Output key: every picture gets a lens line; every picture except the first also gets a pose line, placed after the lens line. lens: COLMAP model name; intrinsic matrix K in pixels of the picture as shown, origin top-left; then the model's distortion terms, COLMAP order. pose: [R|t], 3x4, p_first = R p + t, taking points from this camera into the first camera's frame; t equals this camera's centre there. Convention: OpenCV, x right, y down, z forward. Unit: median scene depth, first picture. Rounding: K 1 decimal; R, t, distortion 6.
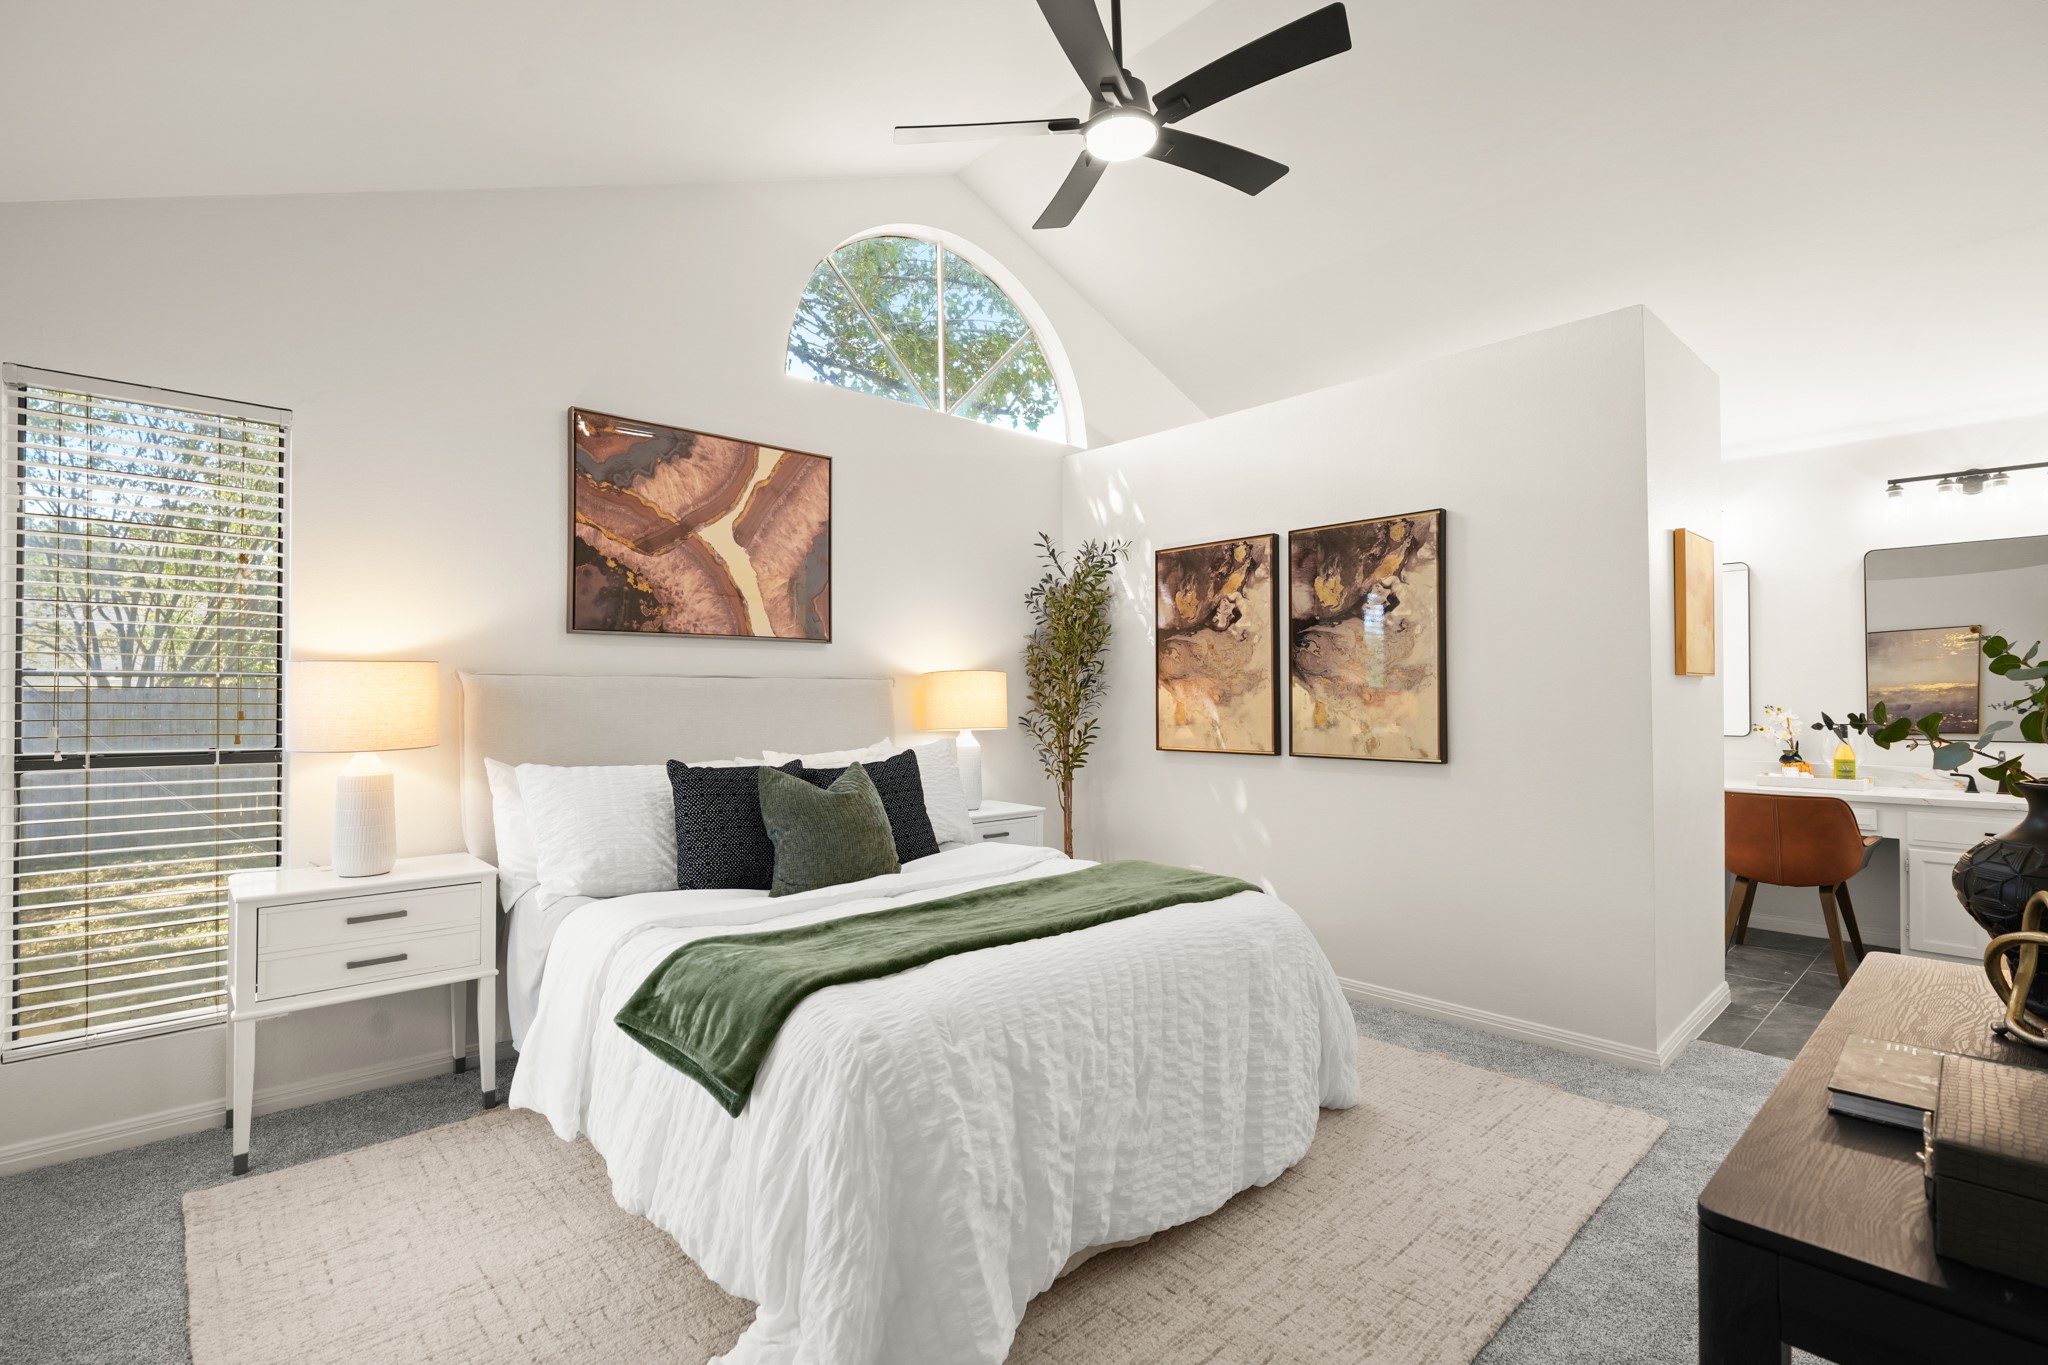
lens RADIAL K [[944.6, 0, 1025.4], [0, 944.6, 690.7], [0, 0, 1]] dist [-0.015966, 0.000297]
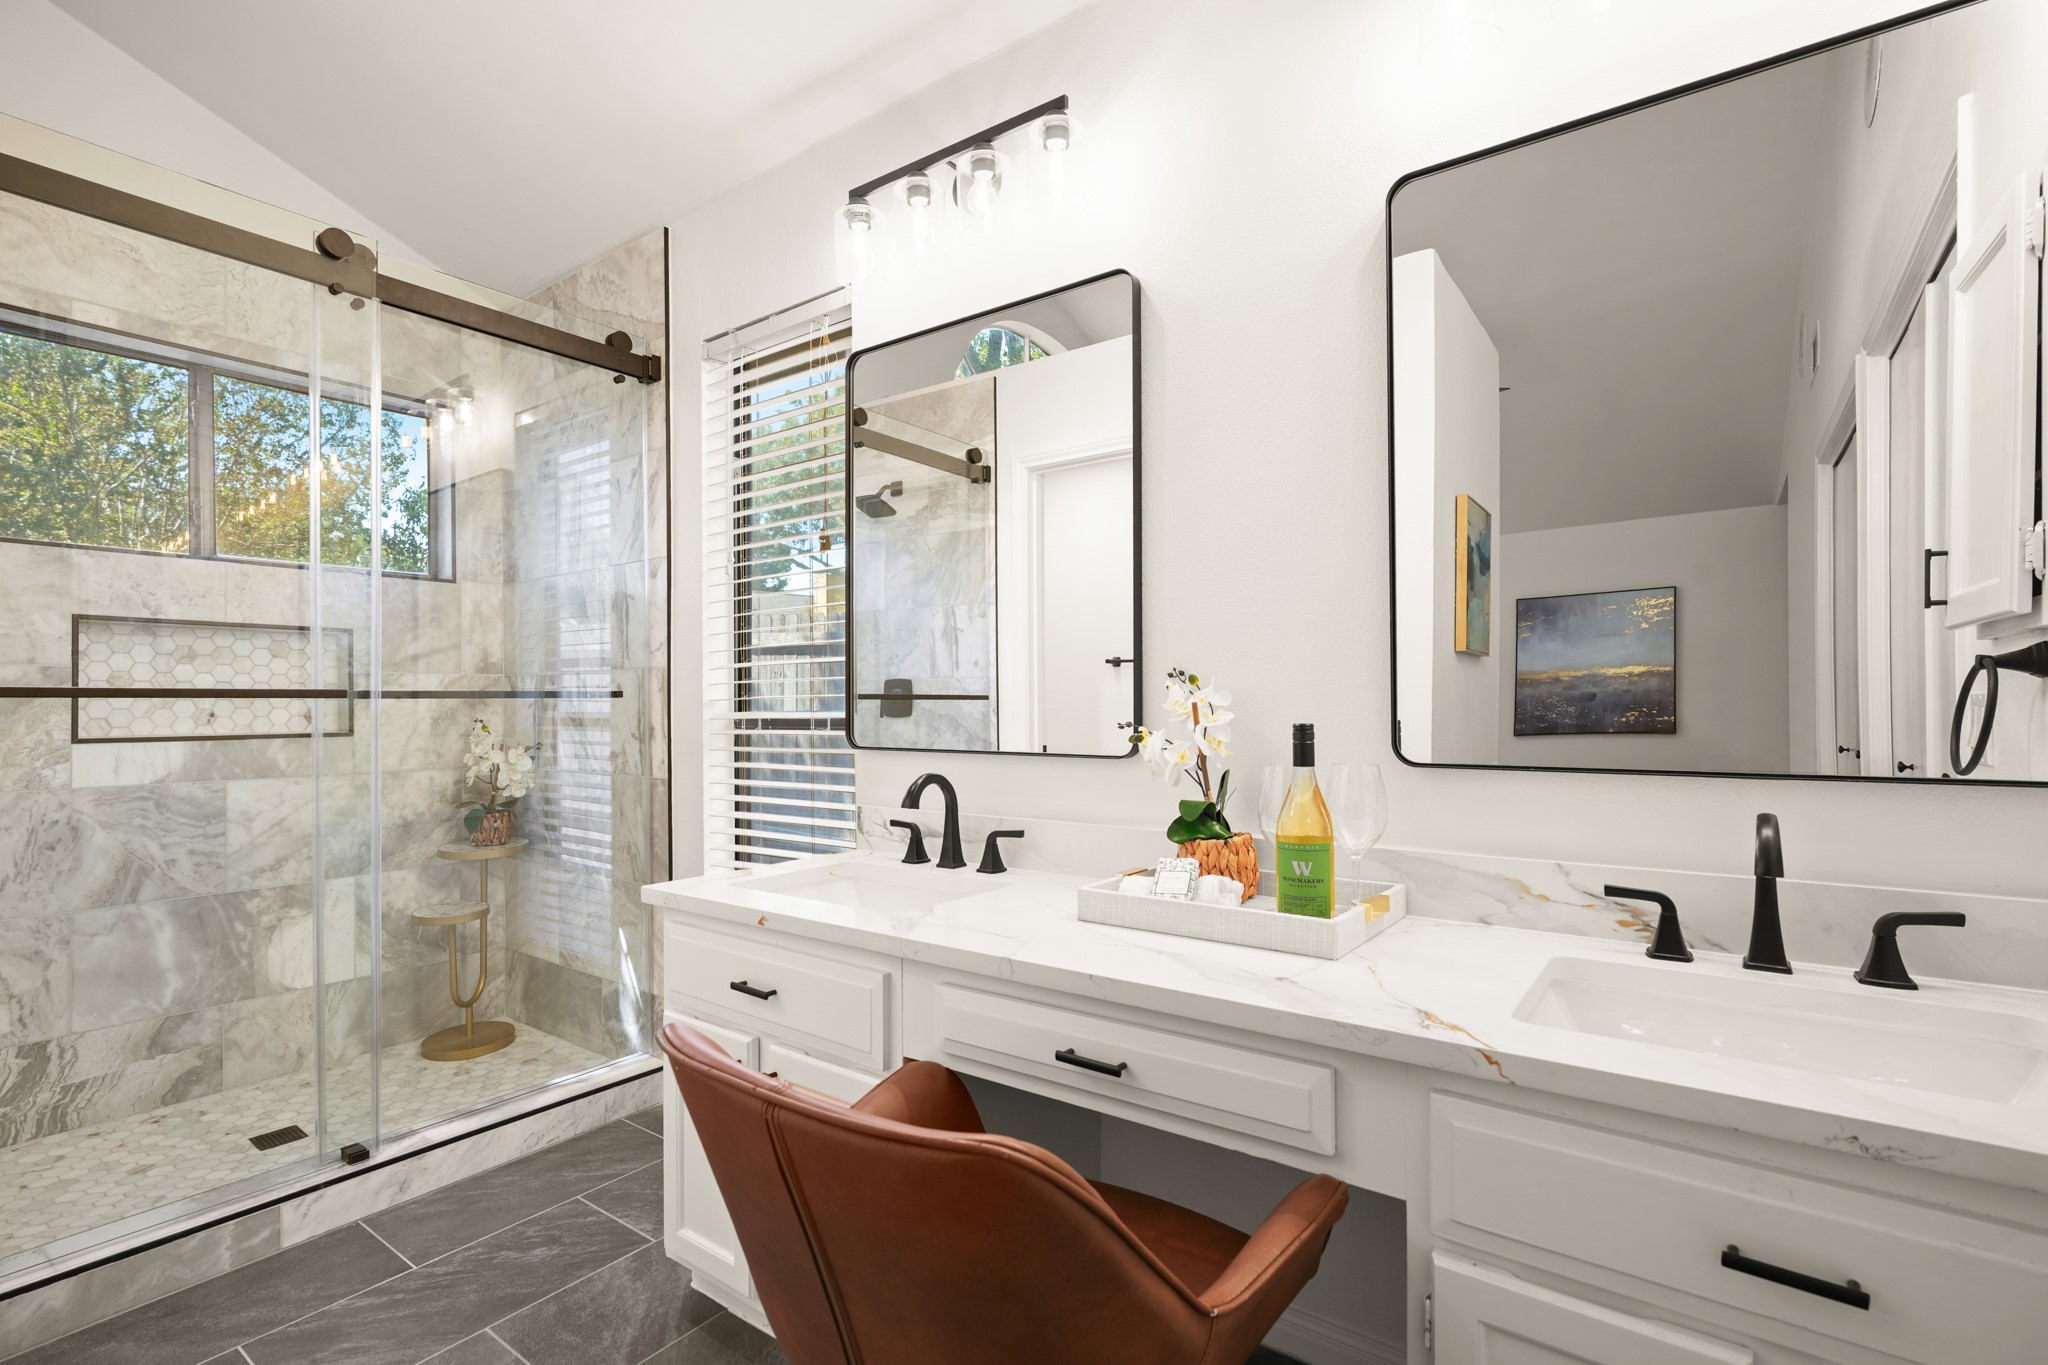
lens RADIAL K [[944.6, 0, 1022.0], [0, 944.6, 680.4], [0, 0, 1]] dist [-0.015966, 0.000297]
pose [[0.981616, 0.002145, 0.190854, 0.357793], [0.000158, 0.999927, -0.012051, 0.012740], [-0.190866, 0.011859, 0.981544, 0.351300]]
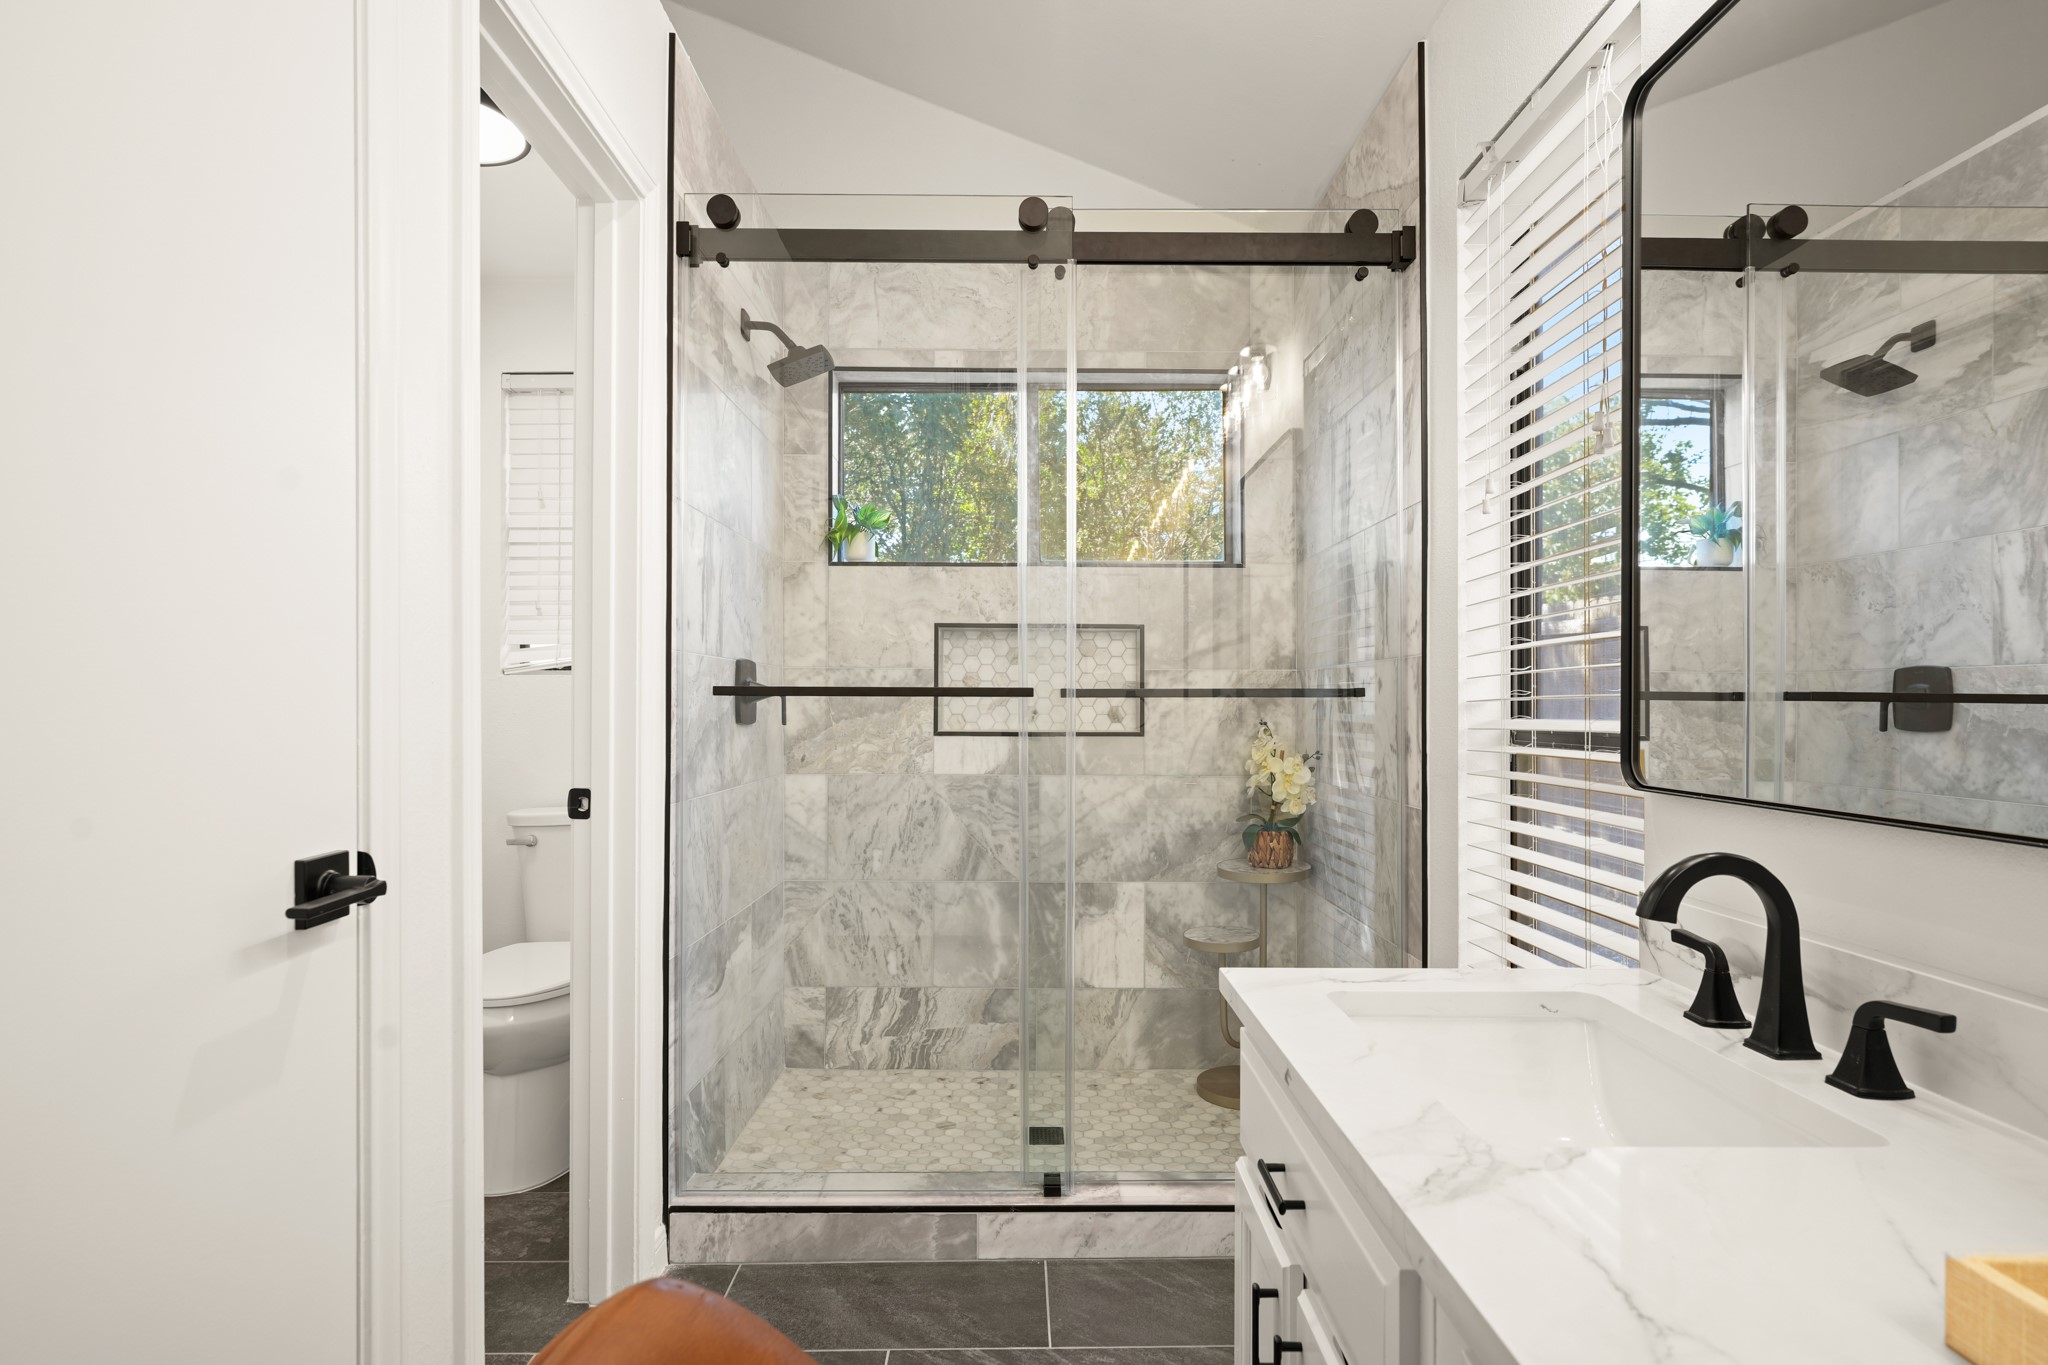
lens RADIAL K [[1059.5, 0, 1022.4], [0, 1059.5, 694.0], [0, 0, 1]] dist [-0.007151, 0.002689]
pose [[0.739633, -0.000003, -0.673010, 0.461709], [0.002051, 0.999995, 0.002250, 0.013776], [0.673007, -0.003044, 0.739630, 0.537530]]
